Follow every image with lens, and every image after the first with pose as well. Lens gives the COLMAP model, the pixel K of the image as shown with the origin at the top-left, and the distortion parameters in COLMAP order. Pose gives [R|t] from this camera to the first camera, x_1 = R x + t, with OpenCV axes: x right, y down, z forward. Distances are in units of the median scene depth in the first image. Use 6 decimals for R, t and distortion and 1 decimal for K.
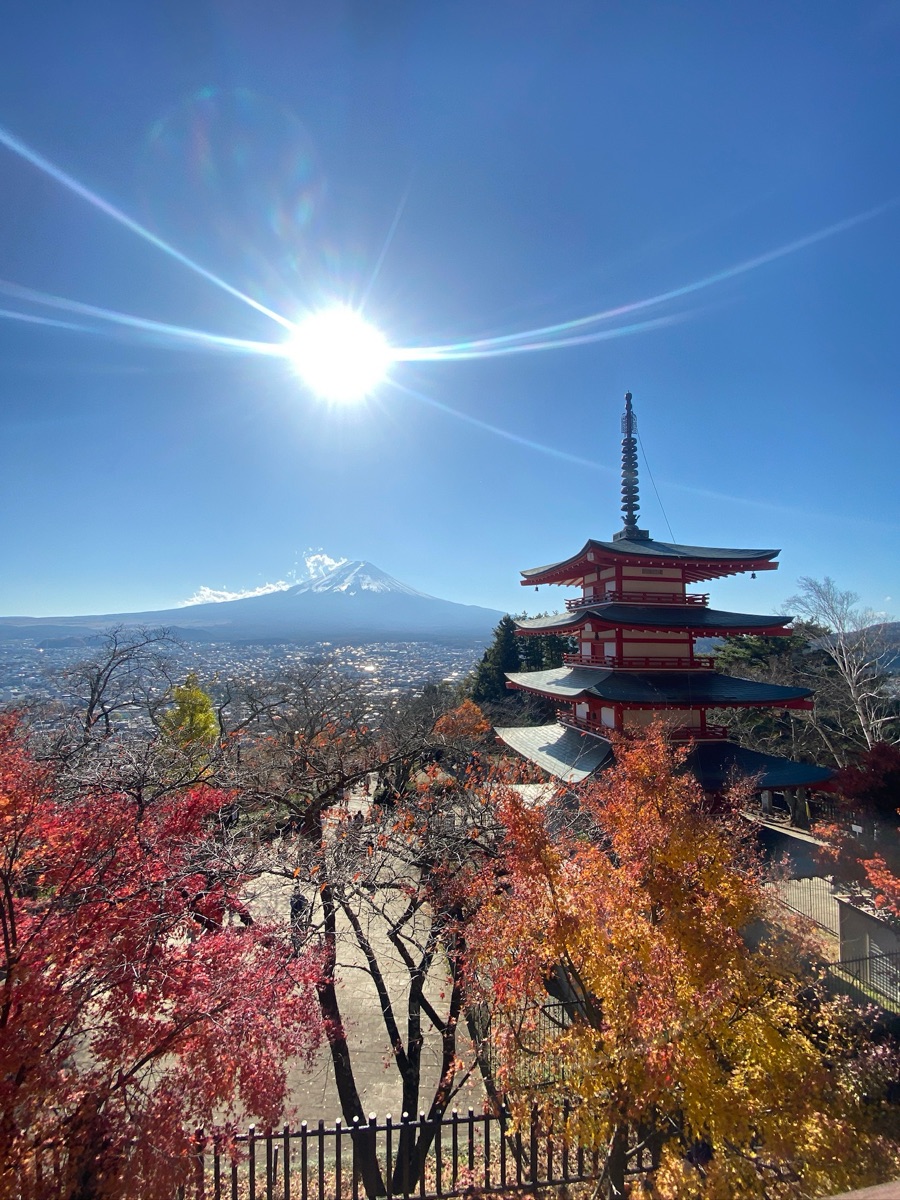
lens RADIAL K [[475.3, 0, 455.5], [0, 475.3, 603.3], [0, 0, 1]] dist [0.058262, -0.039506]
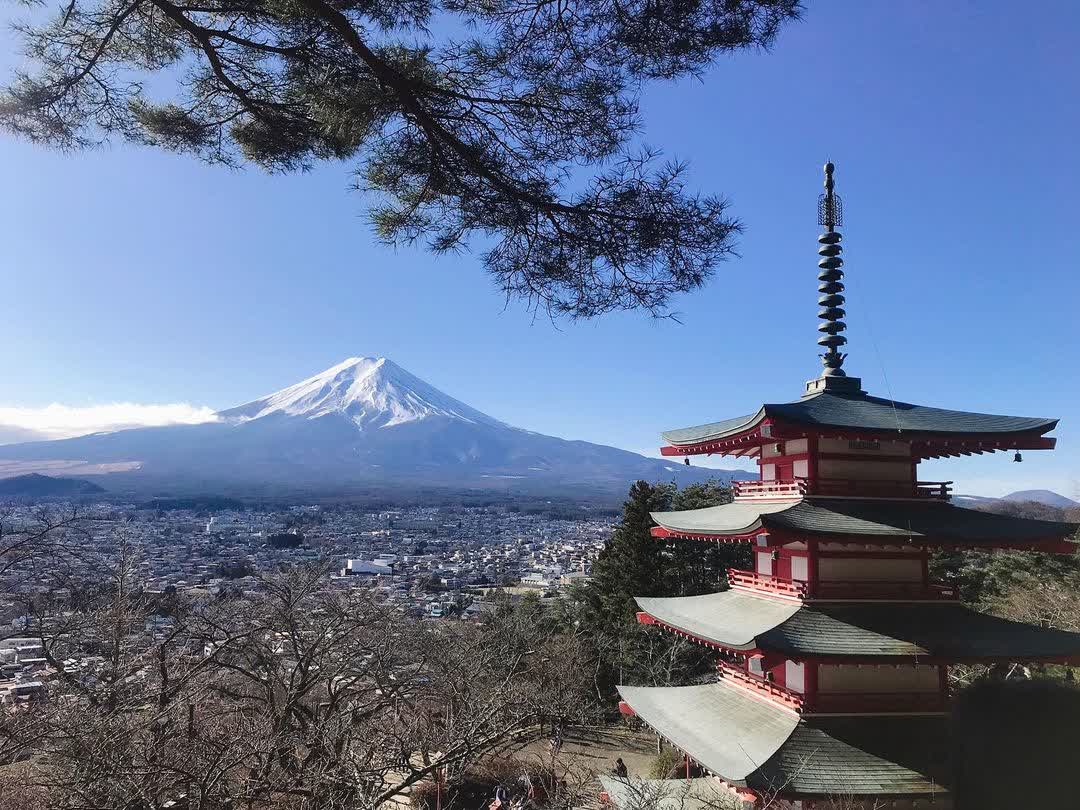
lens RADIAL K [[881.2, 0, 541.5], [0, 881.2, 400.7], [0, 0, 1]] dist [0.028906, -0.003769]
pose [[0.999941, 0.009178, -0.005829, -0.016491], [-0.009394, 0.999225, -0.038225, -0.075685], [0.005473, 0.038278, 0.999252, -0.186280]]
